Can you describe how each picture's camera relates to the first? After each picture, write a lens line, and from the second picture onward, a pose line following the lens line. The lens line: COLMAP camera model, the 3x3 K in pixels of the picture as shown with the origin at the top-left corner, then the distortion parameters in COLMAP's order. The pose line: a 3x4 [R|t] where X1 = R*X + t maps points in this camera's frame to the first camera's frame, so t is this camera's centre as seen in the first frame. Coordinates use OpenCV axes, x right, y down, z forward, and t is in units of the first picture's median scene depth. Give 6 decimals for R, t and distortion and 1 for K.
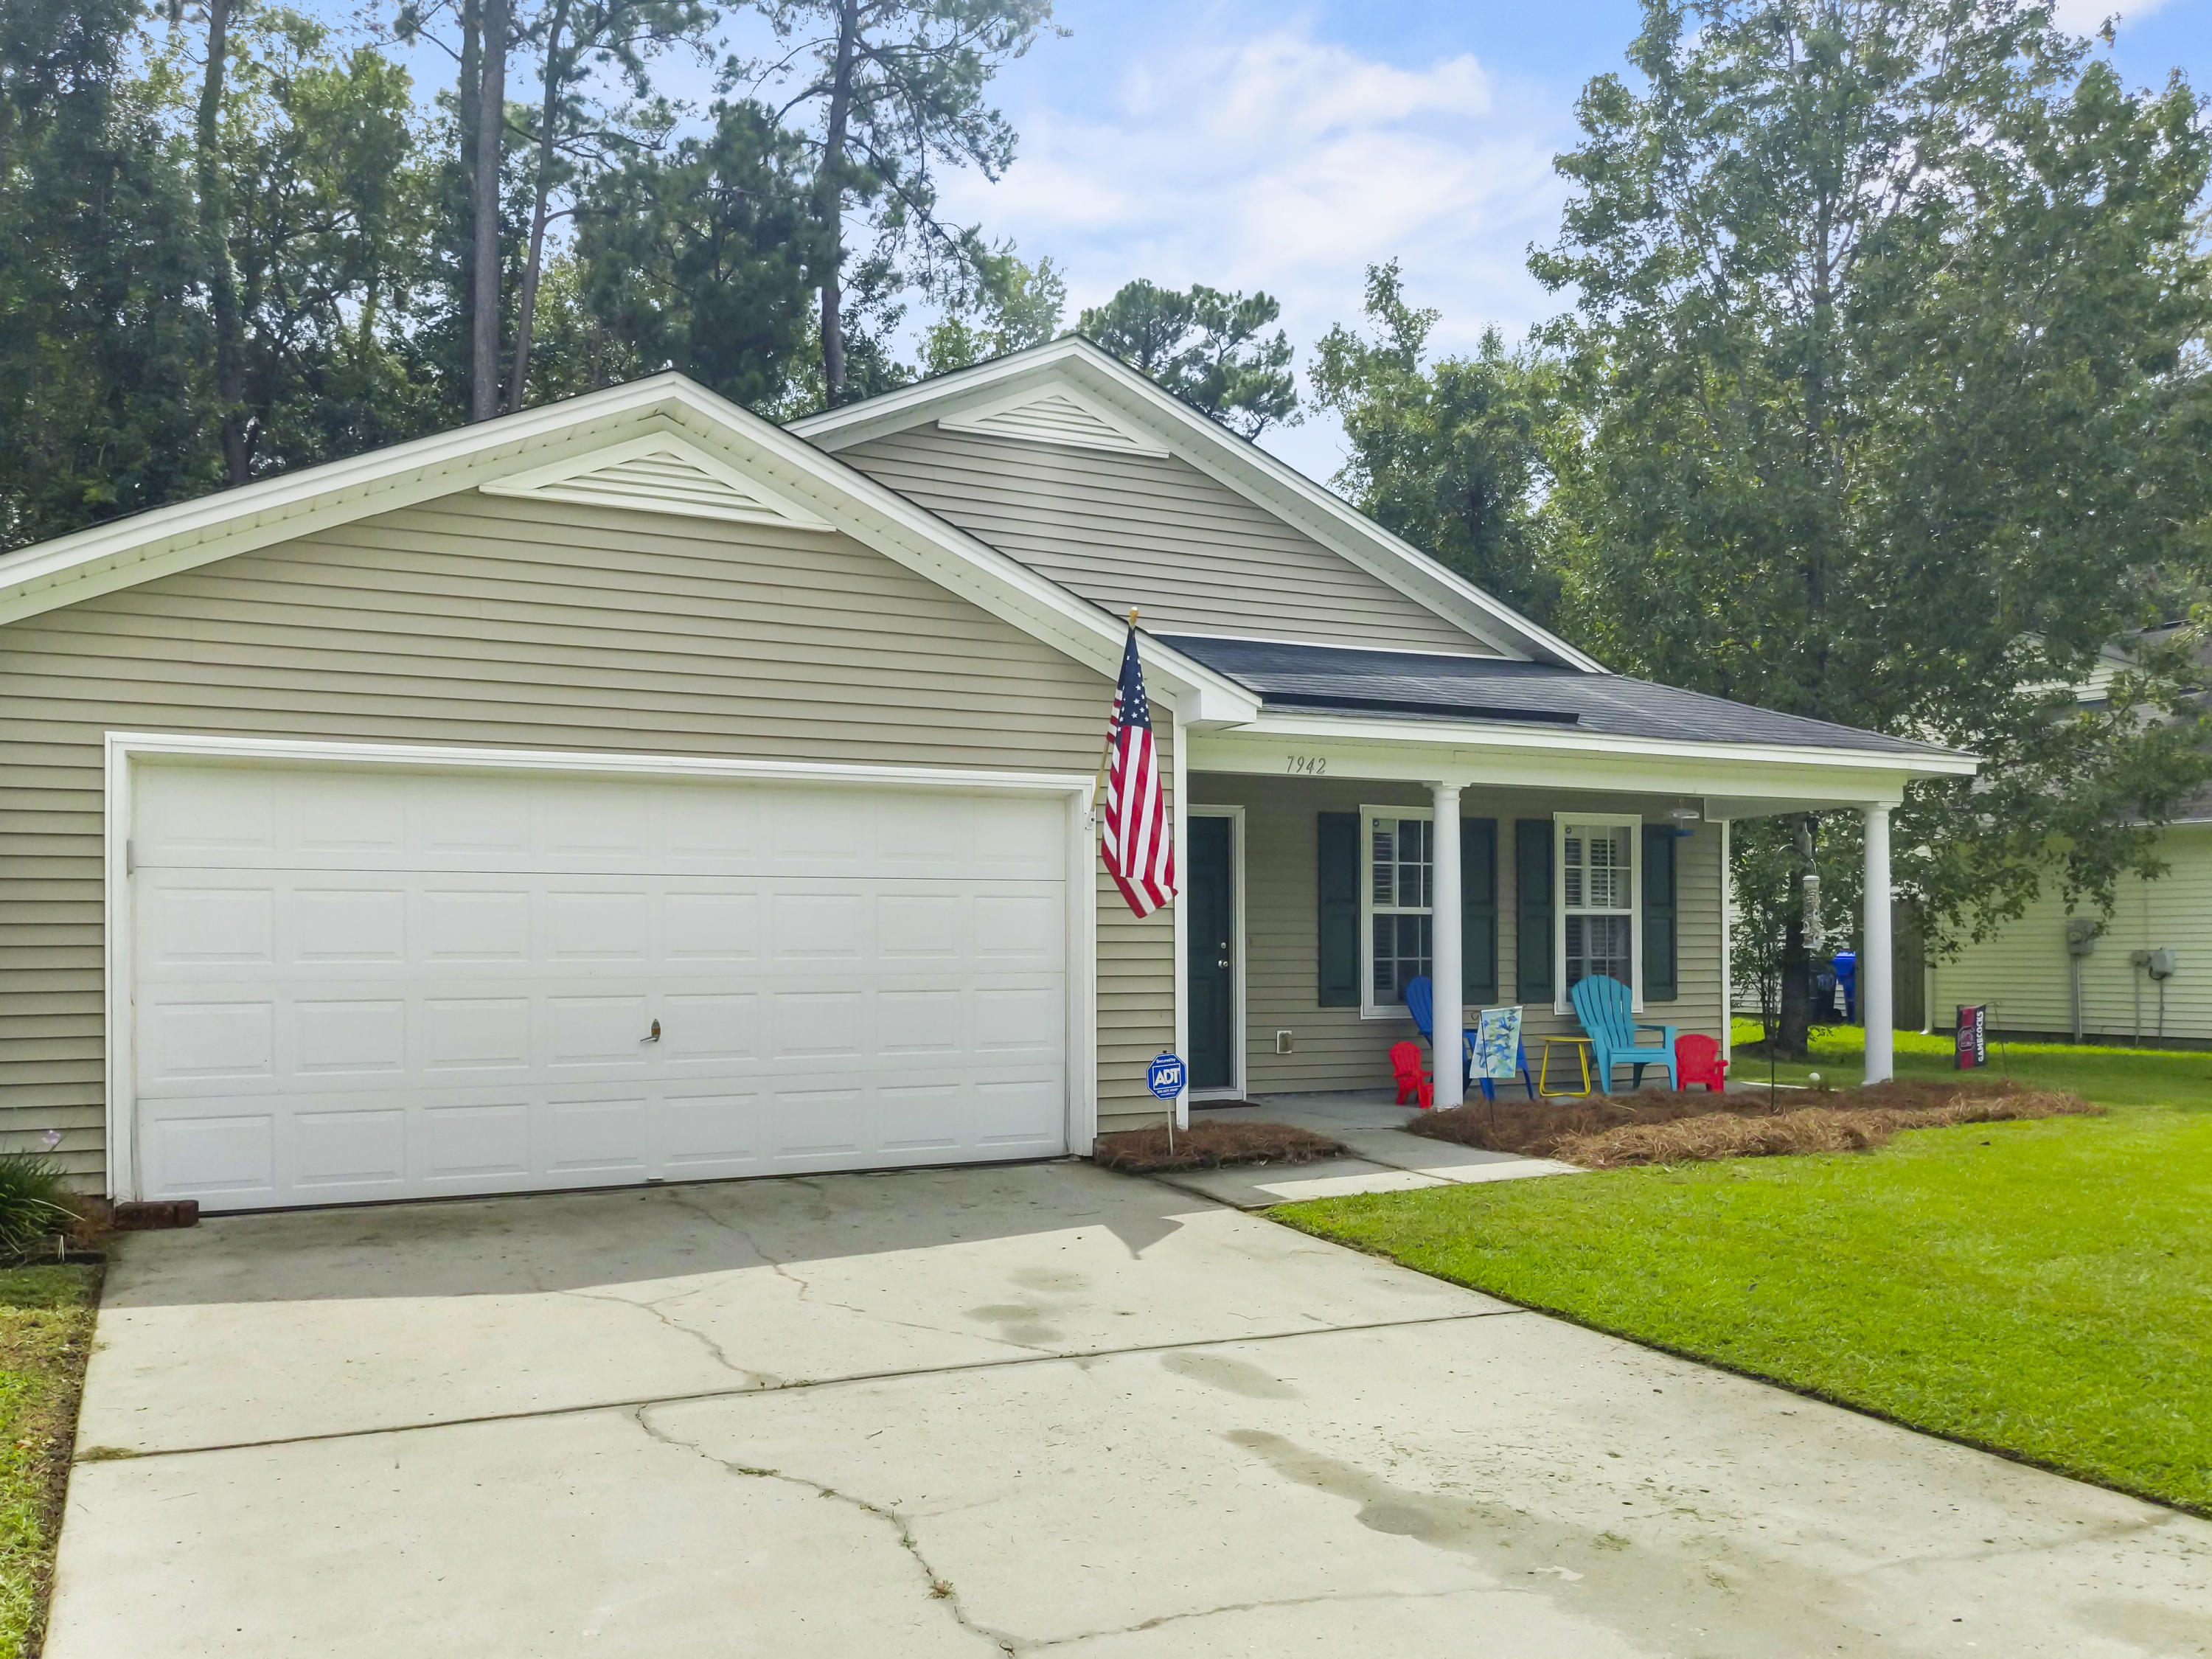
lens RADIAL K [[1769.0, 0, 1059.7], [0, 1769.0, 802.3], [0, 0, 1]] dist [0.046837, -0.073338]
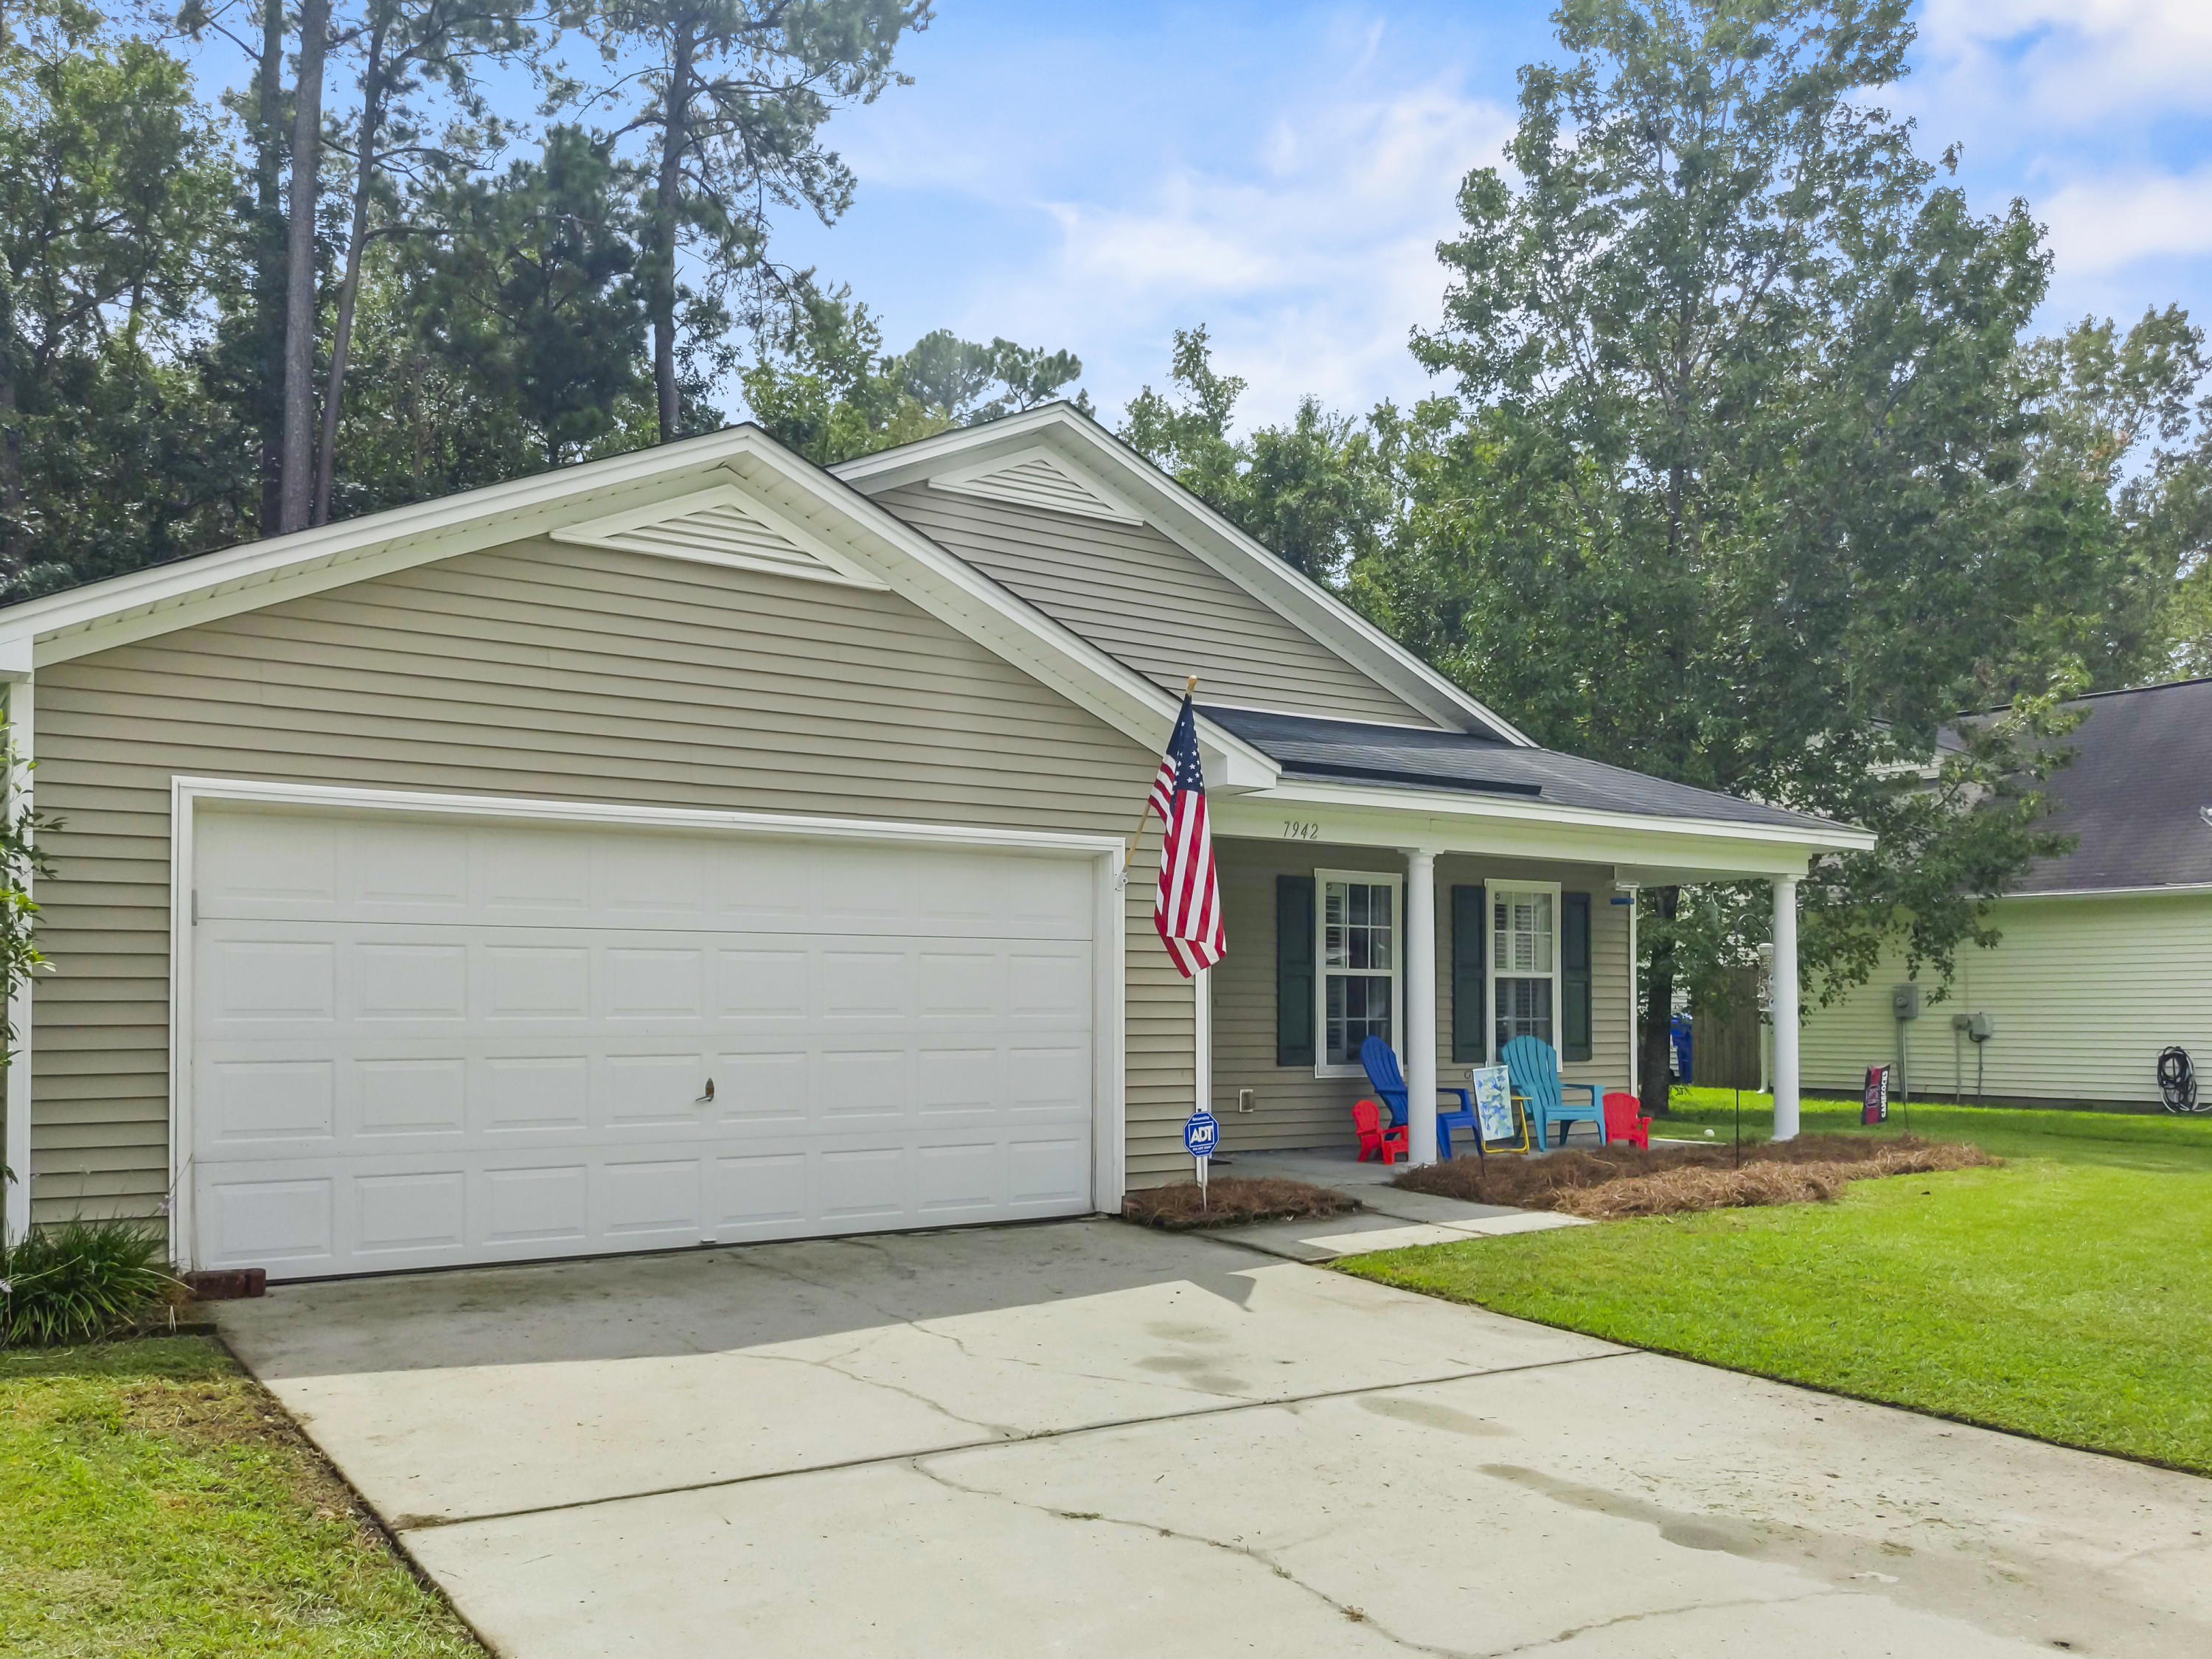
lens RADIAL K [[1809.8, 0, 1046.0], [0, 1809.8, 834.1], [0, 0, 1]] dist [0.054671, -0.086115]
pose [[0.989908, 0.017650, 0.140610, -0.133127], [-0.015725, 0.999767, -0.014794, -0.000957], [-0.140839, 0.012433, 0.989954, -0.017762]]
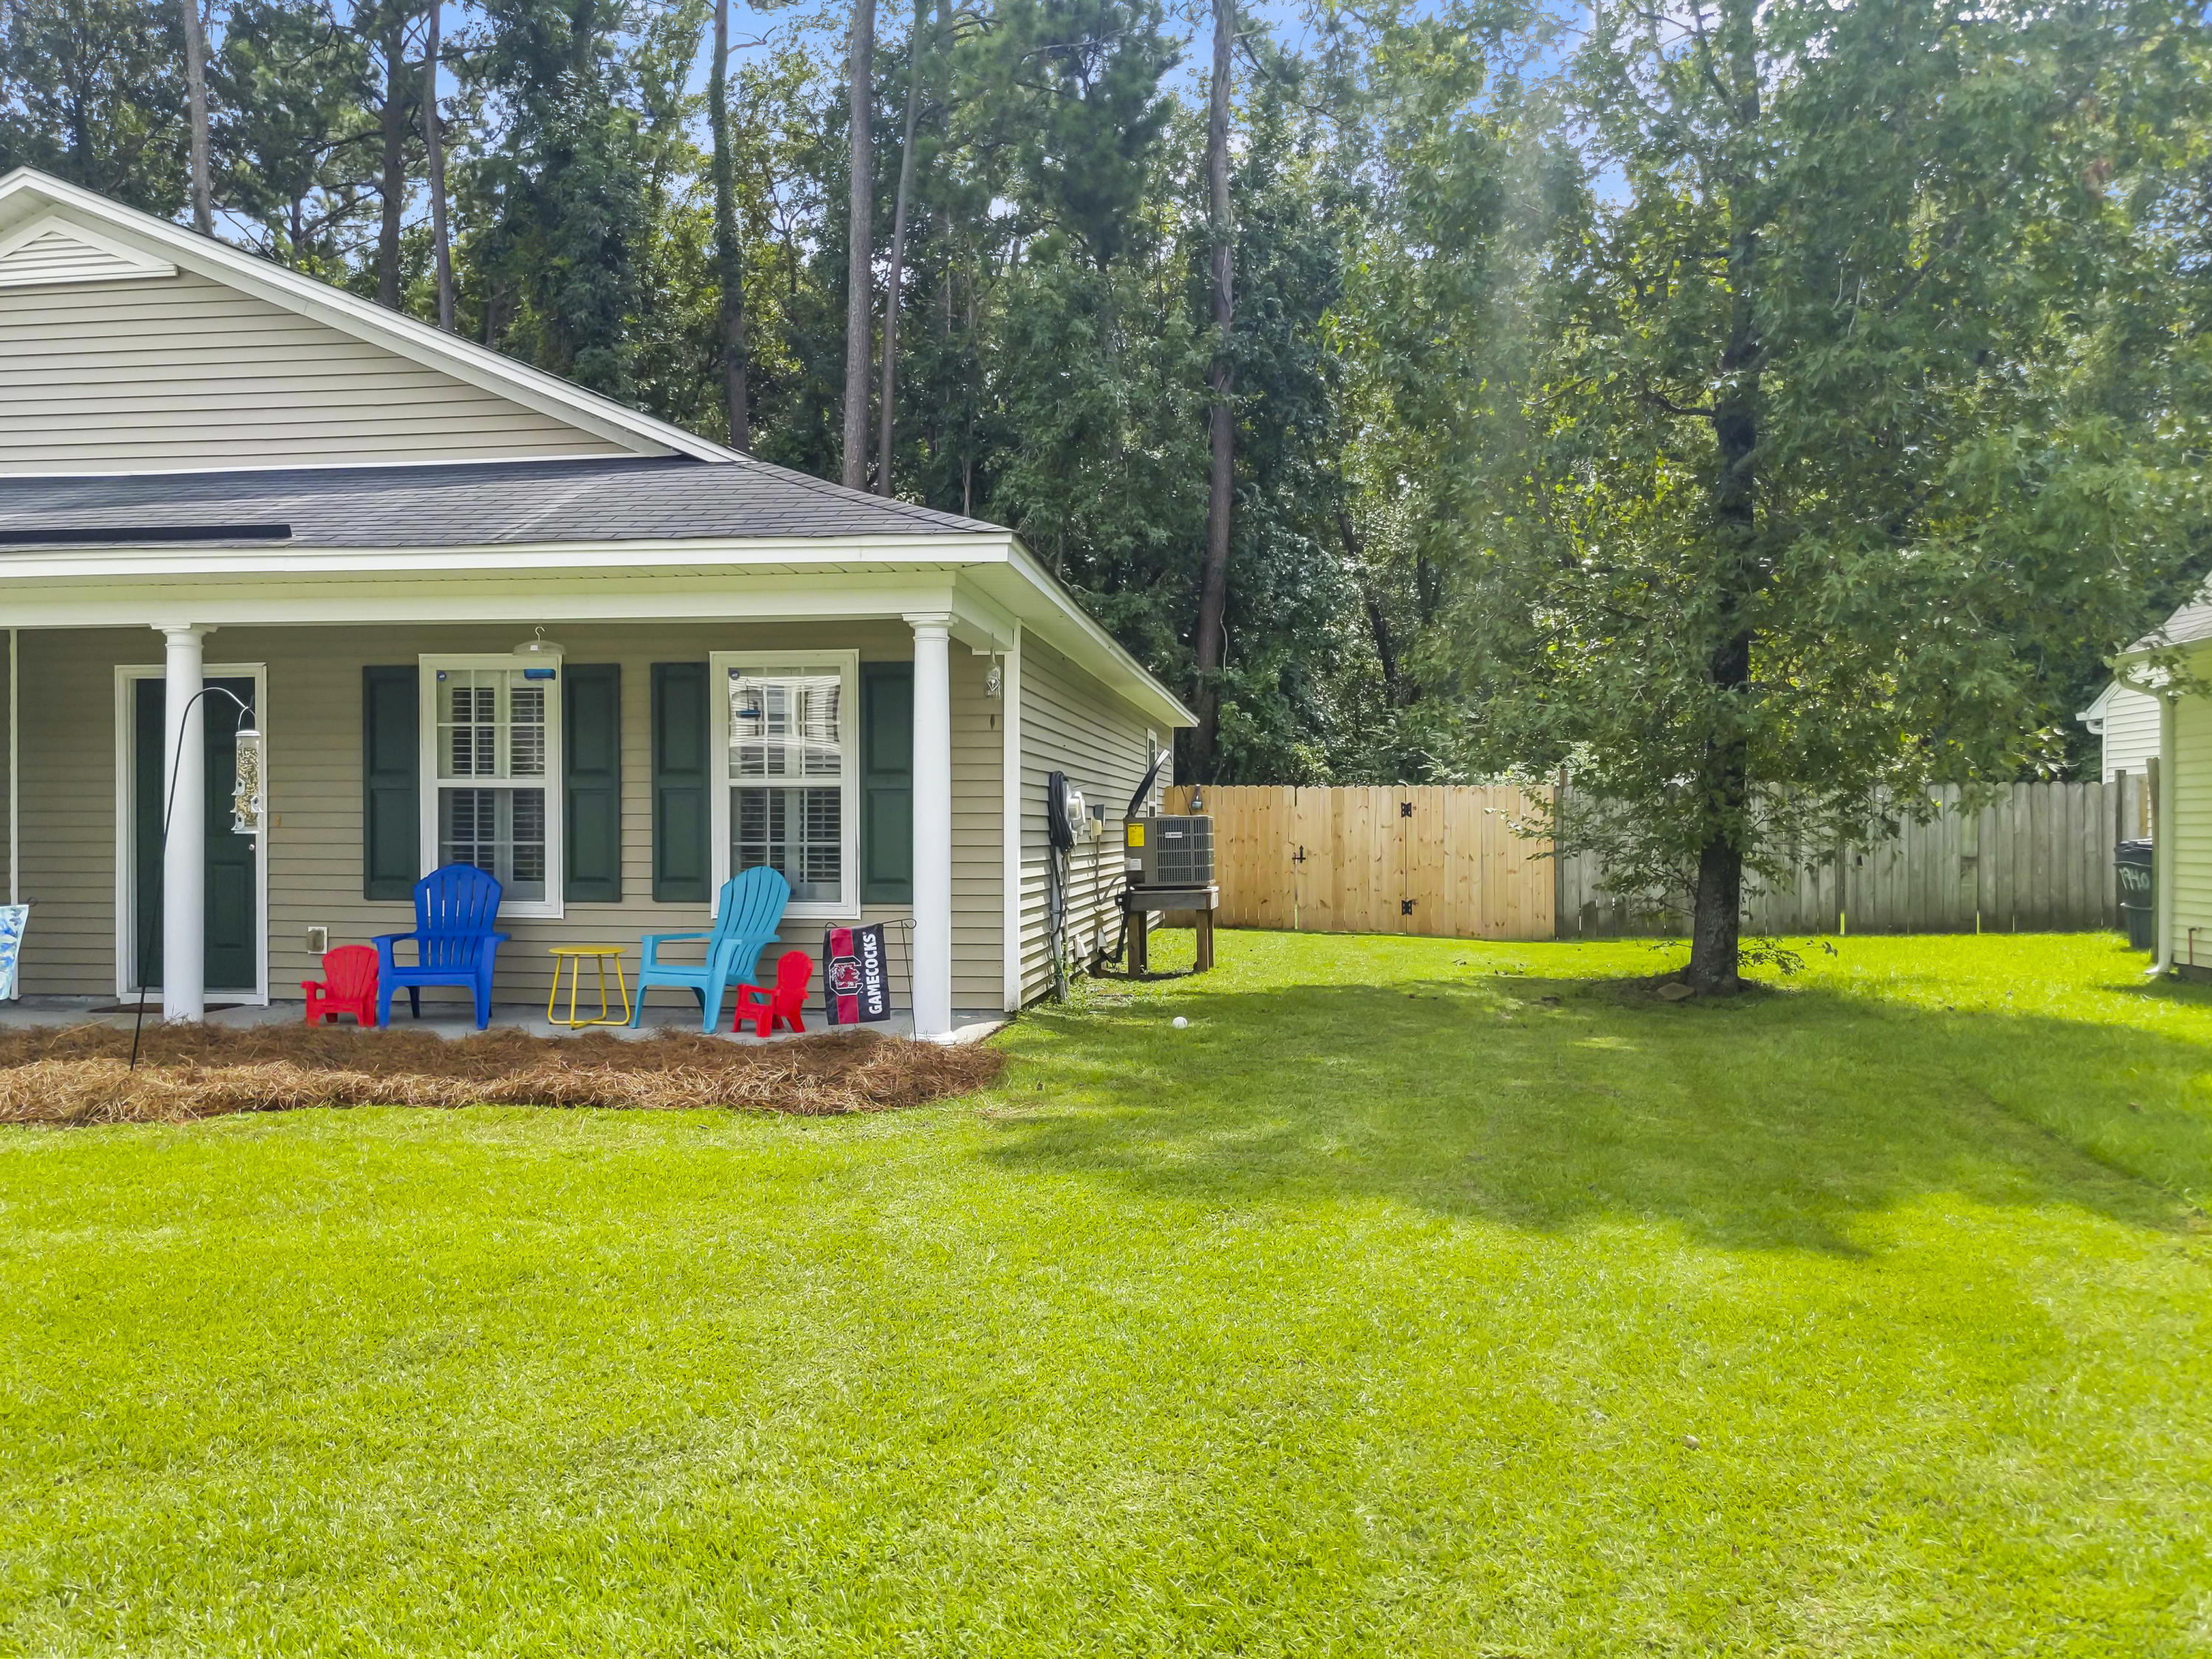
lens RADIAL K [[1771.1, 0, 1114.2], [0, 1771.1, 708.8], [0, 0, 1]] dist [0.003874, -0.005140]
pose [[0.832581, -0.031186, -0.553024, 0.921721], [0.041920, 0.999098, 0.006771, 0.035357], [0.552314, -0.028820, 0.833138, 0.511577]]
